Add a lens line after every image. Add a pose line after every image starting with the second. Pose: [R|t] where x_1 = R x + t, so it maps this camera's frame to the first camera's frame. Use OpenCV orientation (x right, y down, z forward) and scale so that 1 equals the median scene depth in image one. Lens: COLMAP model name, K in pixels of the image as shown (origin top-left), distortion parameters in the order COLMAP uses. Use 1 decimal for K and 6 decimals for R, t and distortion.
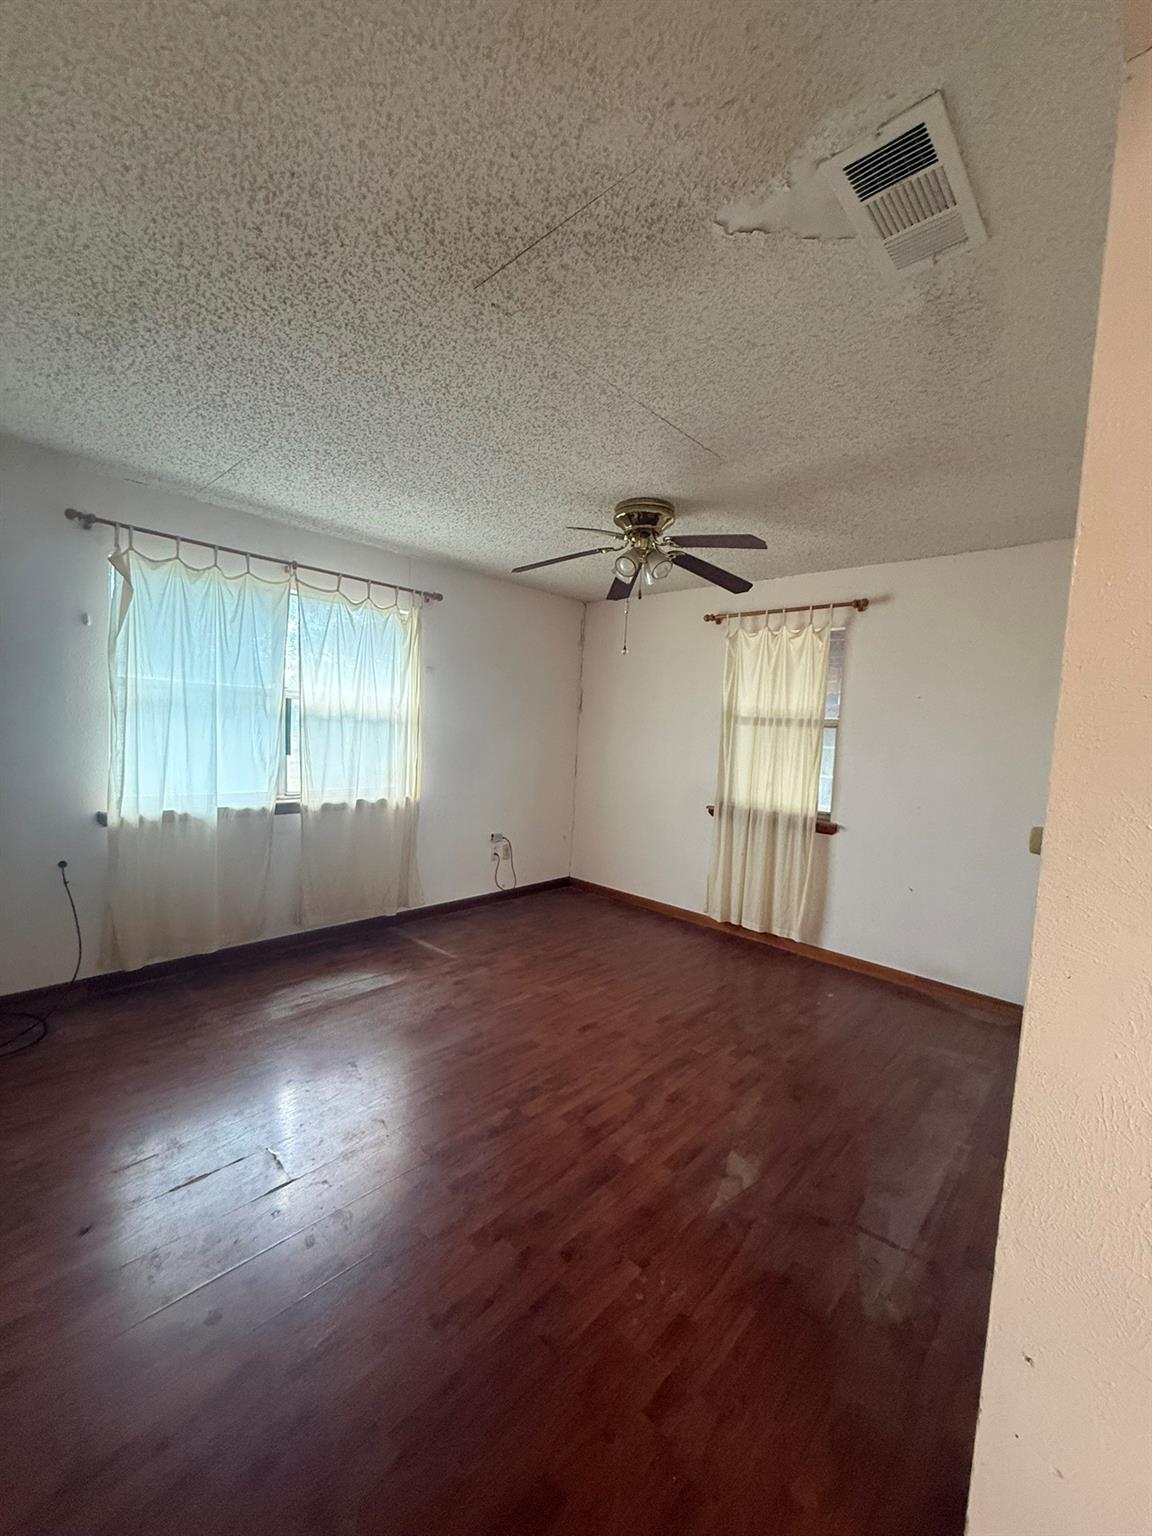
lens RADIAL K [[616.6, 0, 572.7], [0, 616.6, 771.4], [0, 0, 1]] dist [0.003625, -0.000937]
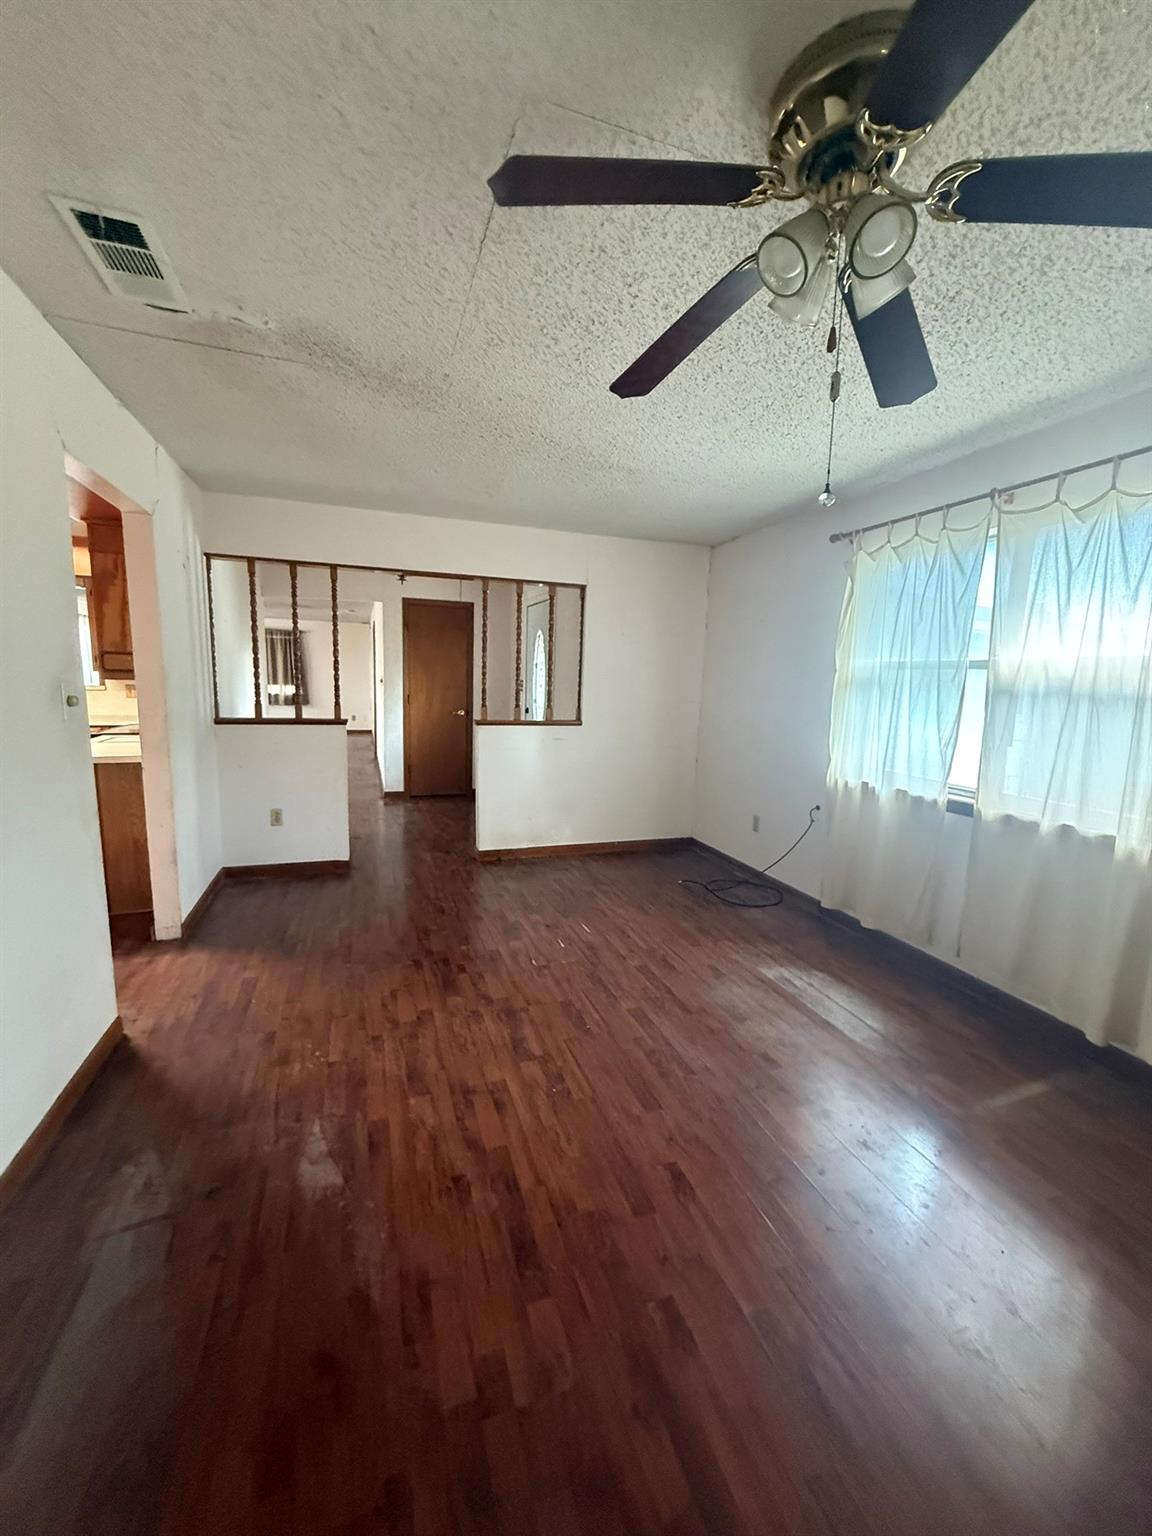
lens RADIAL K [[616.6, 0, 574.3], [0, 616.6, 766.2], [0, 0, 1]] dist [0.003625, -0.000937]
pose [[-0.465270, 0.062470, -0.882962, 0.620667], [-0.113839, 0.985000, 0.129676, -0.052134], [0.877818, 0.160850, -0.451179, 1.198592]]
